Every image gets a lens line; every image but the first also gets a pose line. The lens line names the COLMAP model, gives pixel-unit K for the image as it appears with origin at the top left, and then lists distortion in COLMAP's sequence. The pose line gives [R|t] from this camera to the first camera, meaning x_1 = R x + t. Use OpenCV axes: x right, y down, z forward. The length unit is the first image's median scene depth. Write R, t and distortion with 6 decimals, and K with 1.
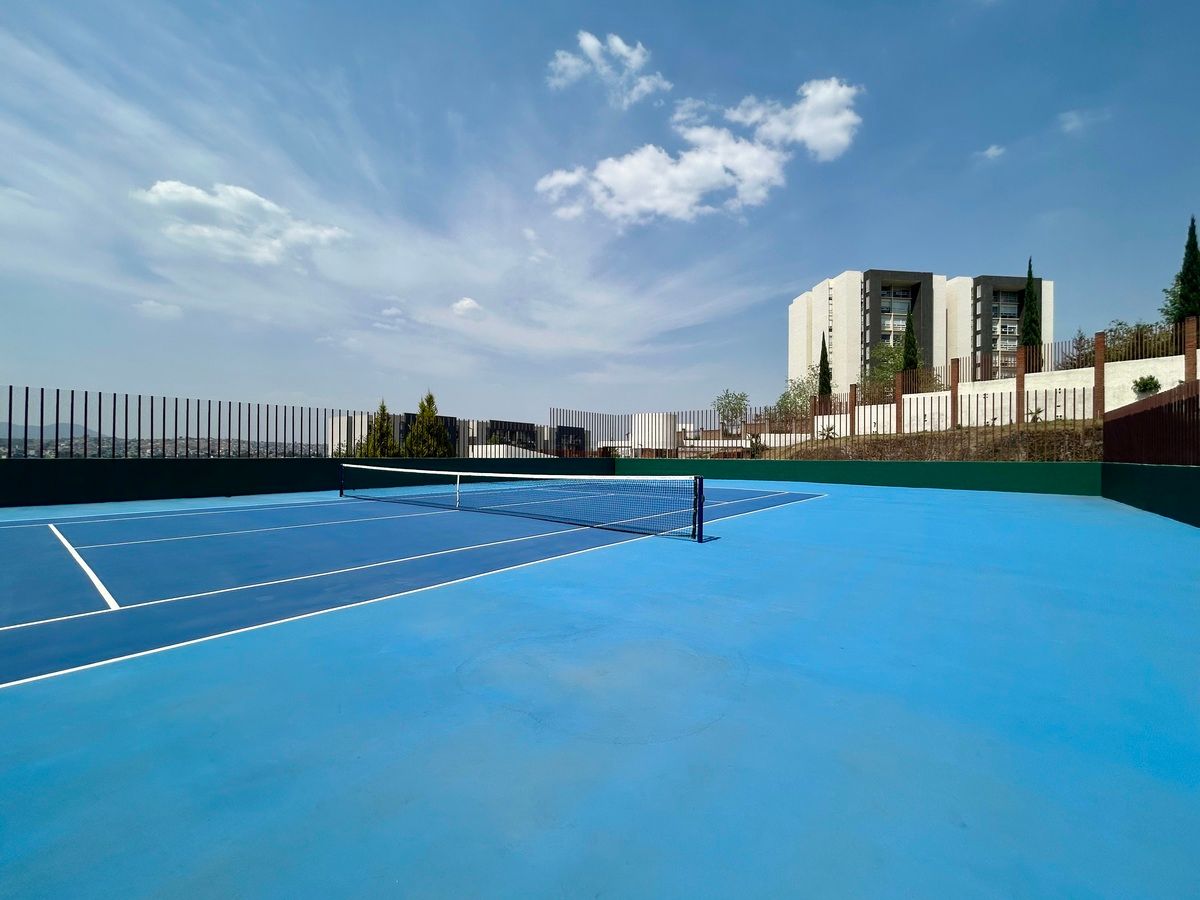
lens RADIAL K [[452.0, 0, 600.0], [0, 452.0, 450.0], [0, 0, 1]] dist [-0.054345, 0.000354]
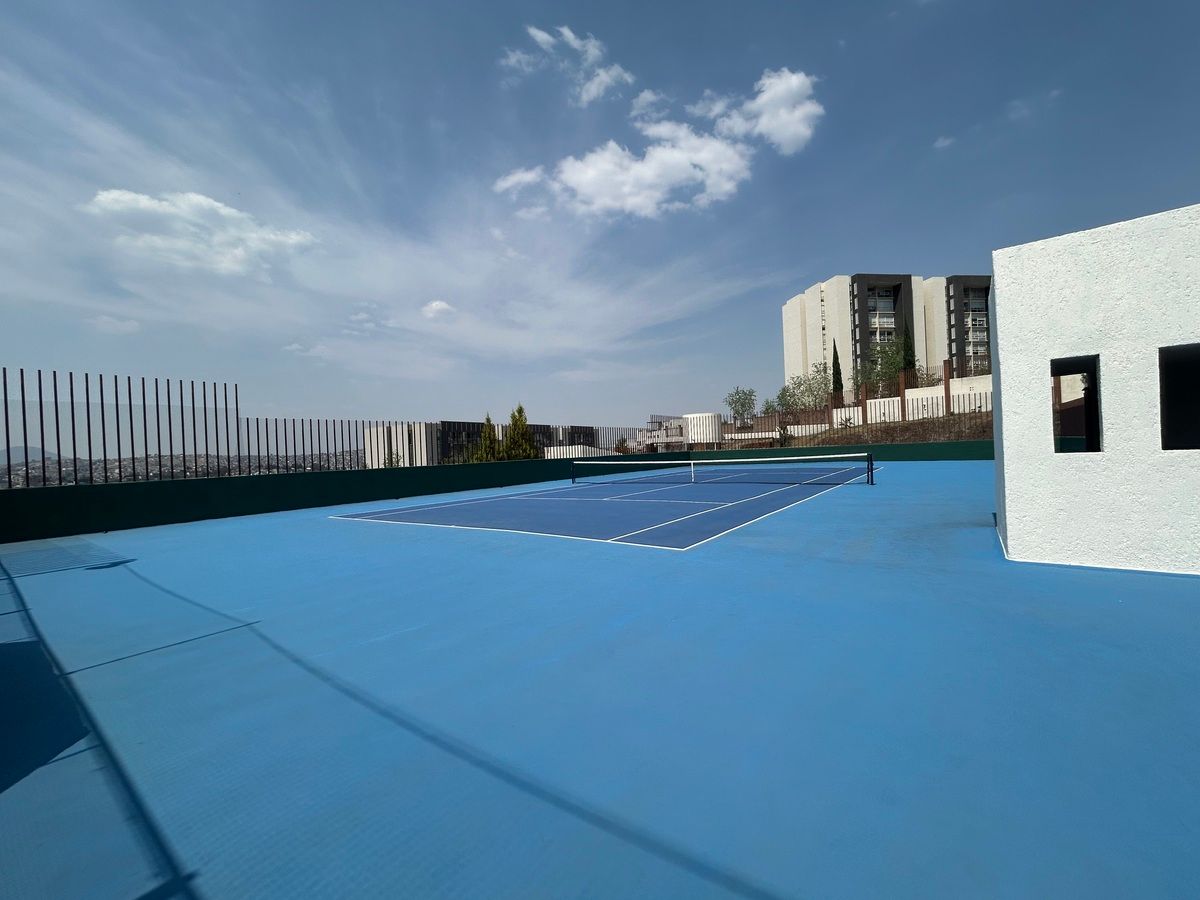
lens RADIAL K [[486.4, 0, 559.6], [0, 486.4, 445.6], [0, 0, 1]] dist [-0.060487, -0.000589]
pose [[0.998356, -0.047182, 0.032532, -0.107806], [0.047384, 0.998862, -0.005448, -0.002271], [-0.032238, 0.006980, 0.999456, -0.091915]]
